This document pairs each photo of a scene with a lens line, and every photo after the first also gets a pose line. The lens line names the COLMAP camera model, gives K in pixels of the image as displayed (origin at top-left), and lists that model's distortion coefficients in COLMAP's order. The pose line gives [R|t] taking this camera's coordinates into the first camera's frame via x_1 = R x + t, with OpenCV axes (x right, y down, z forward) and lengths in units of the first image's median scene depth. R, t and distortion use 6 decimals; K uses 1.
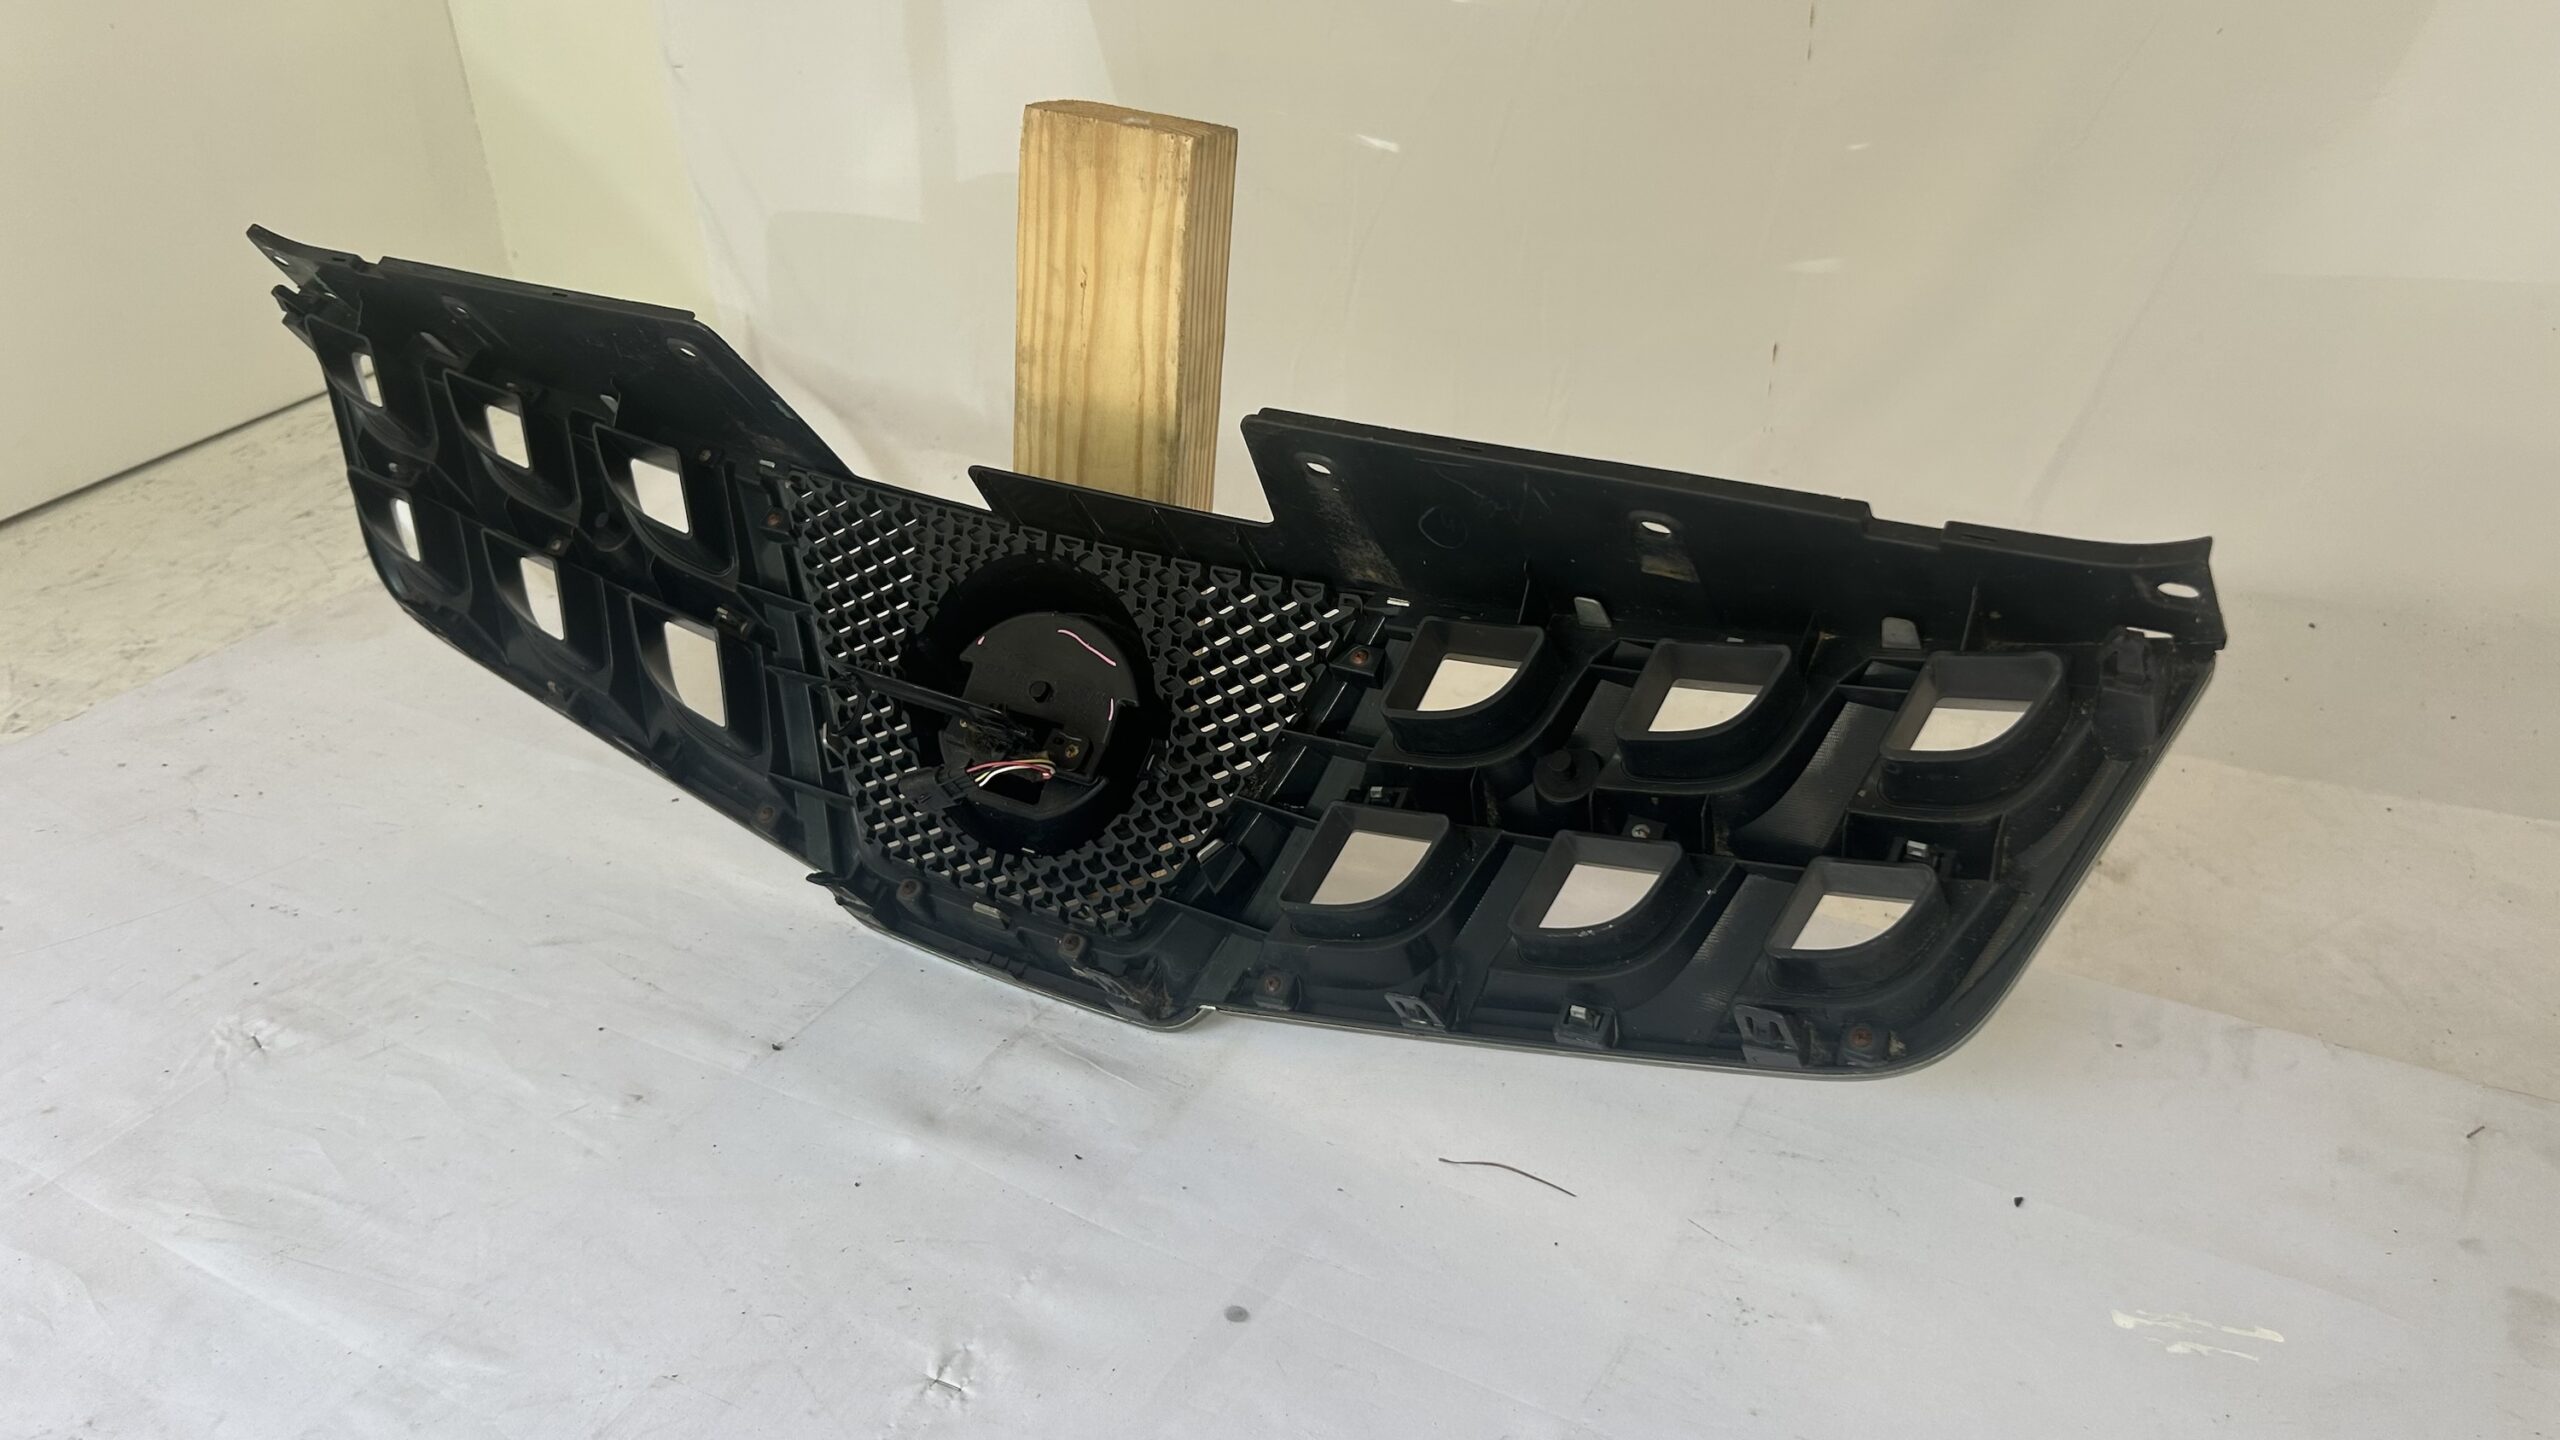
lens RADIAL K [[1963.4, 0, 1274.1], [0, 1963.4, 702.1], [0, 0, 1]] dist [0.041231, -0.061869]
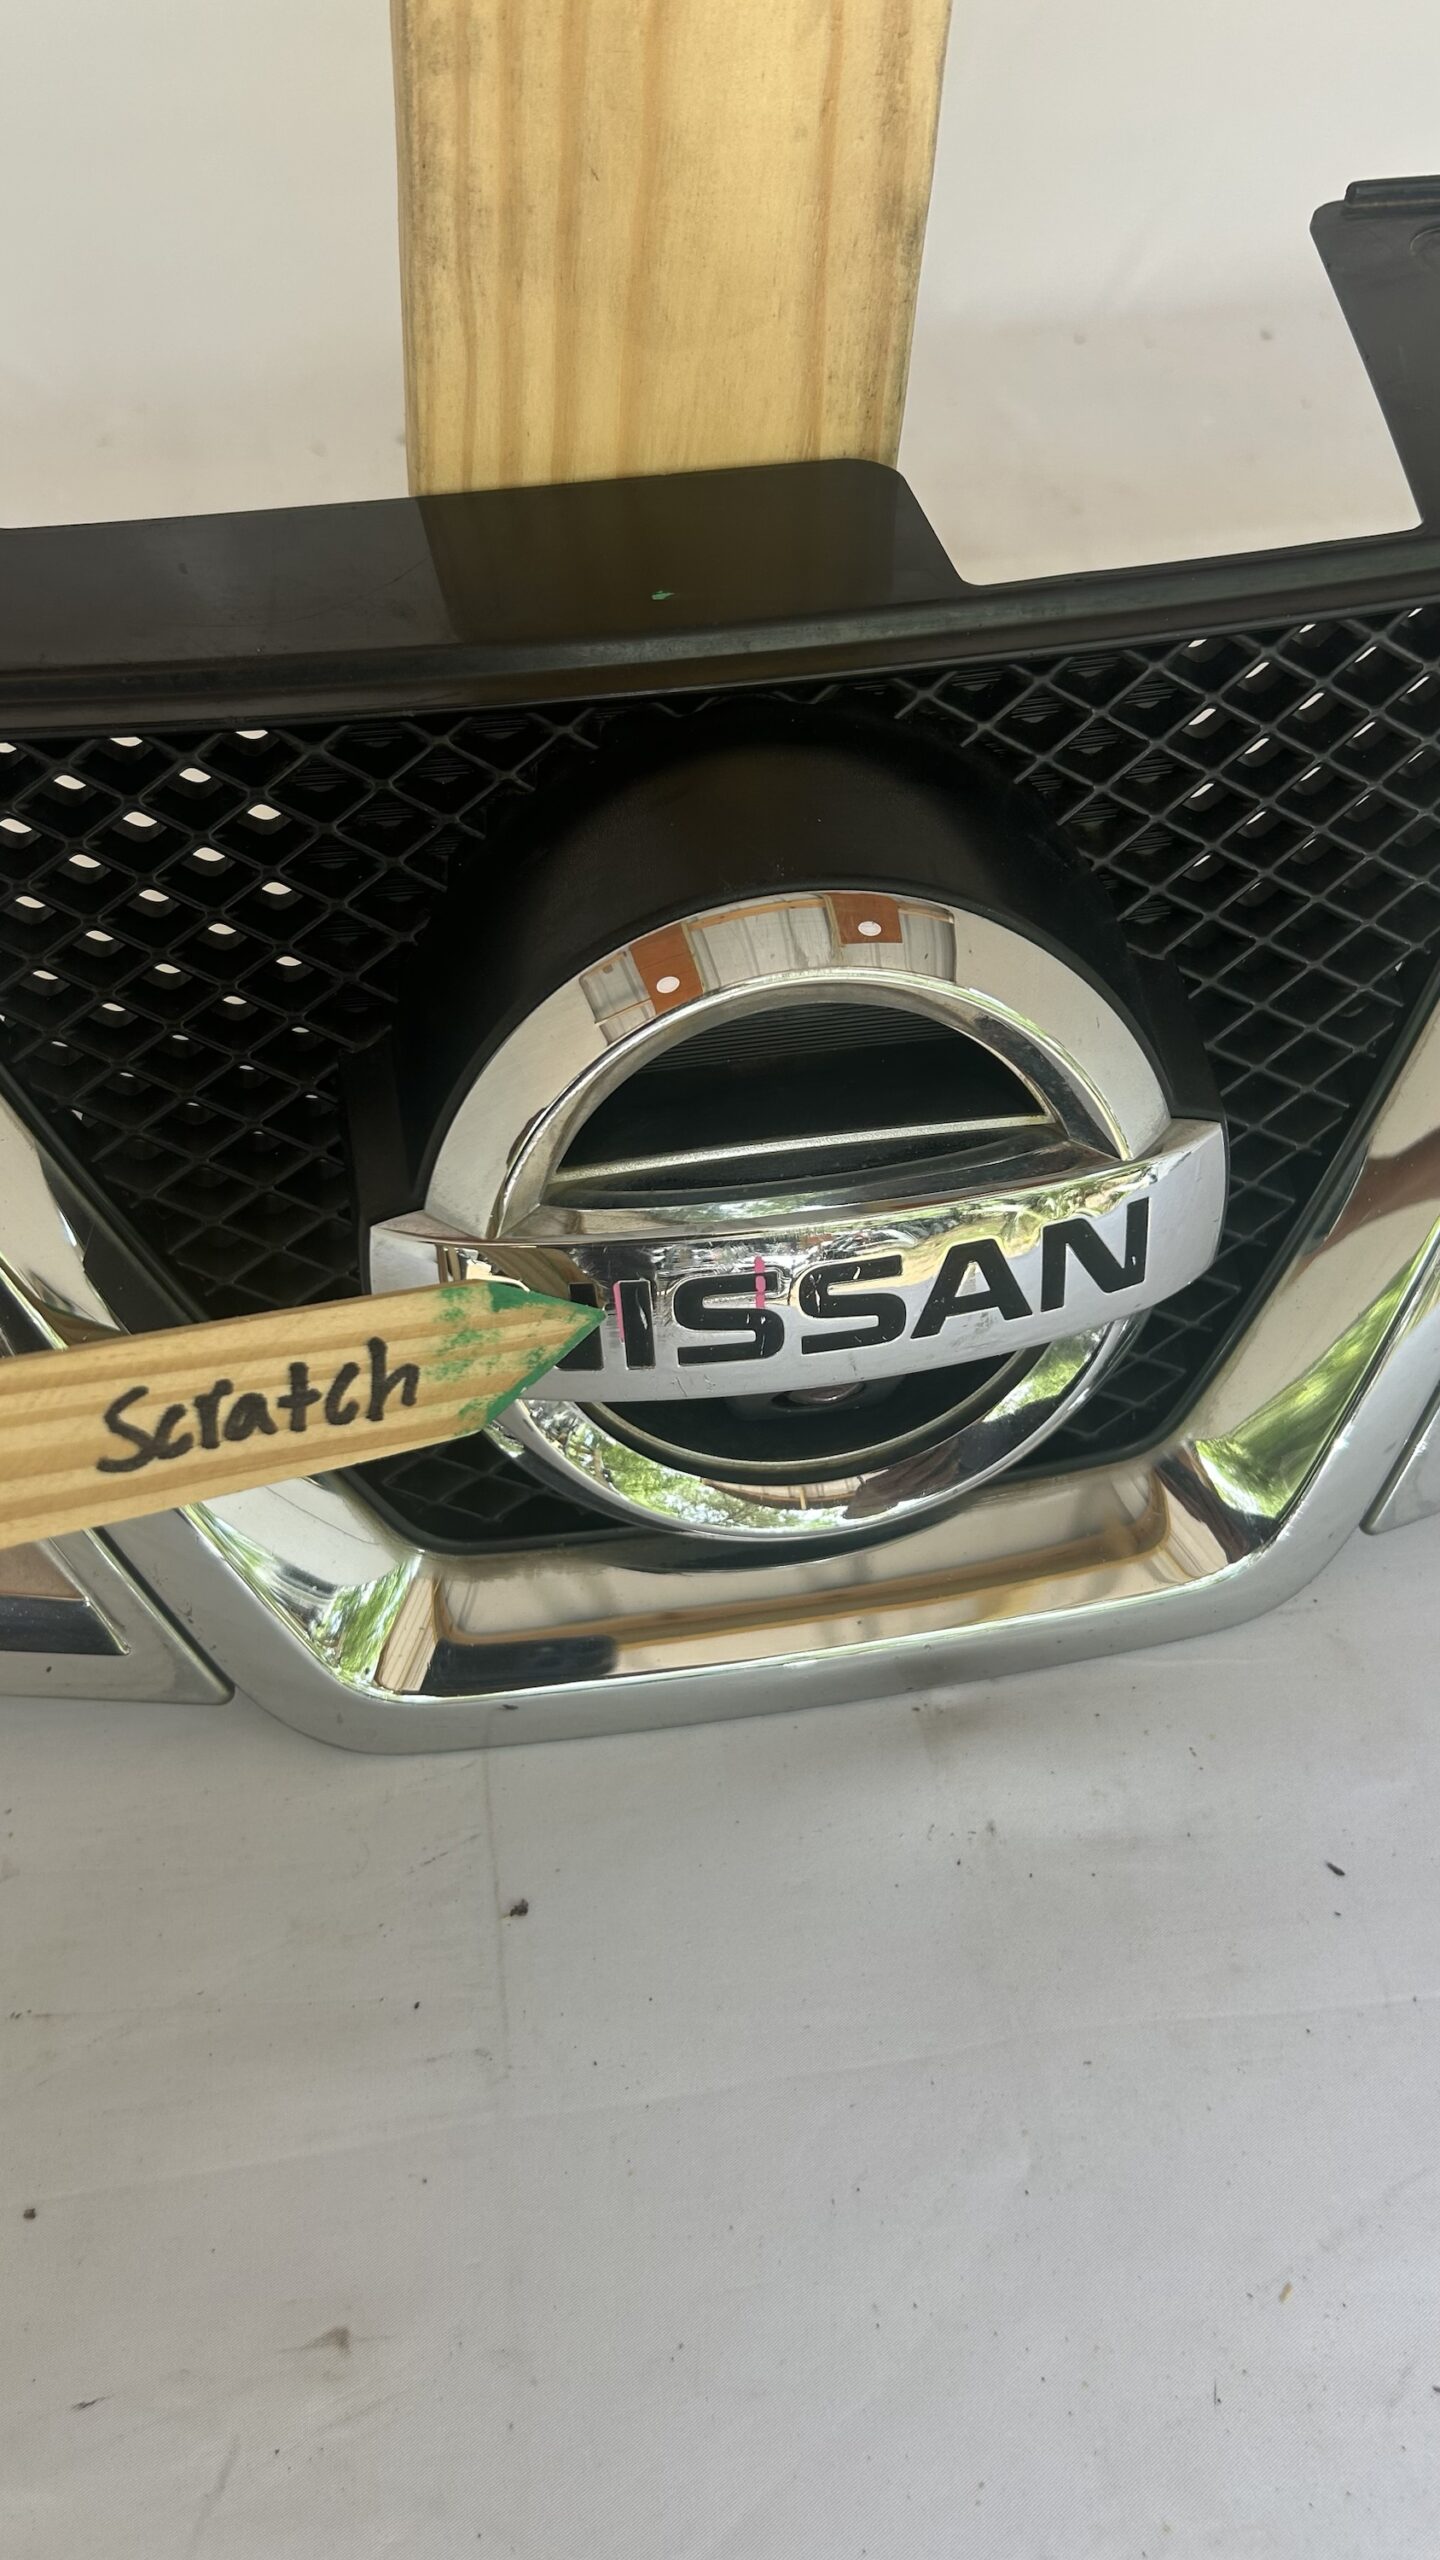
lens RADIAL K [[2081.8, 0, 723.2], [0, 2081.8, 1263.1], [0, 0, 1]] dist [0.005129, 0.019616]
pose [[0.784516, -0.422141, 0.454237, -0.359597], [0.264386, 0.890299, 0.370767, -0.114329], [-0.560923, -0.170779, 0.810062, 0.667837]]
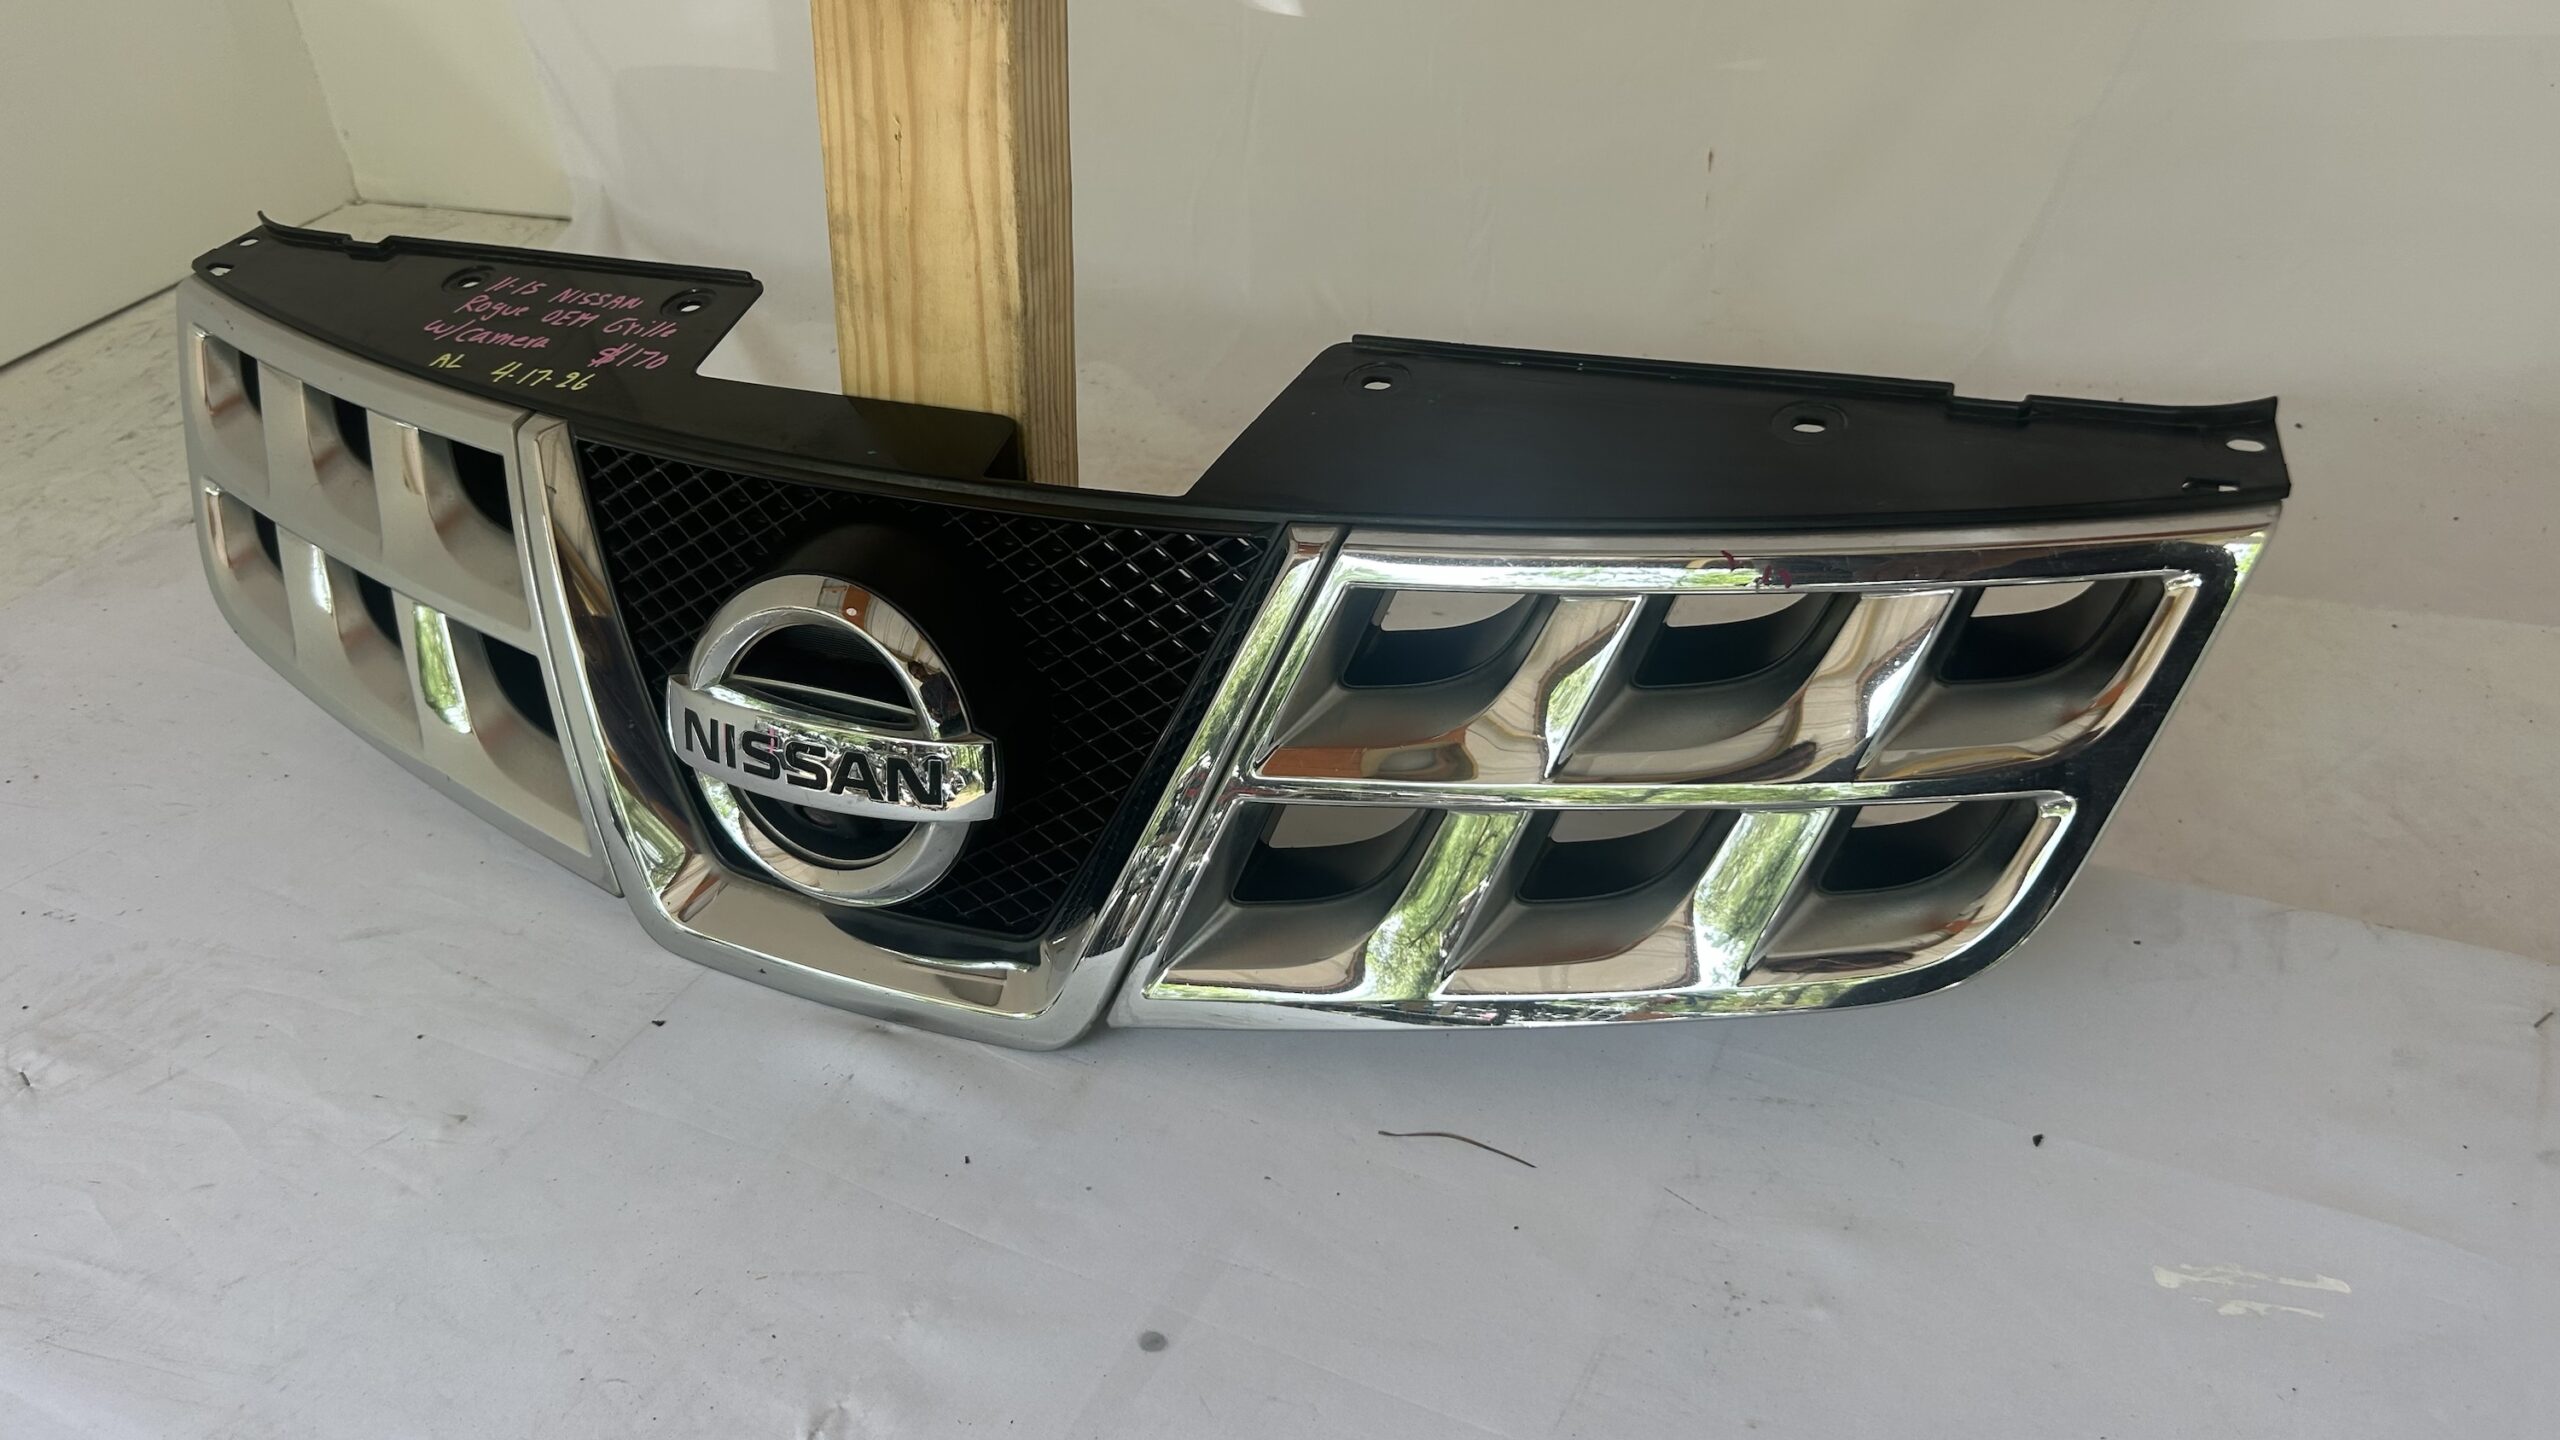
lens RADIAL K [[1963.4, 0, 1276.6], [0, 1963.4, 707.6], [0, 0, 1]] dist [0.041231, -0.061869]
pose [[0.997480, -0.067287, 0.022505, 0.029584], [0.065129, 0.994184, 0.085764, -0.031533], [-0.028145, -0.084082, 0.996061, 0.136658]]
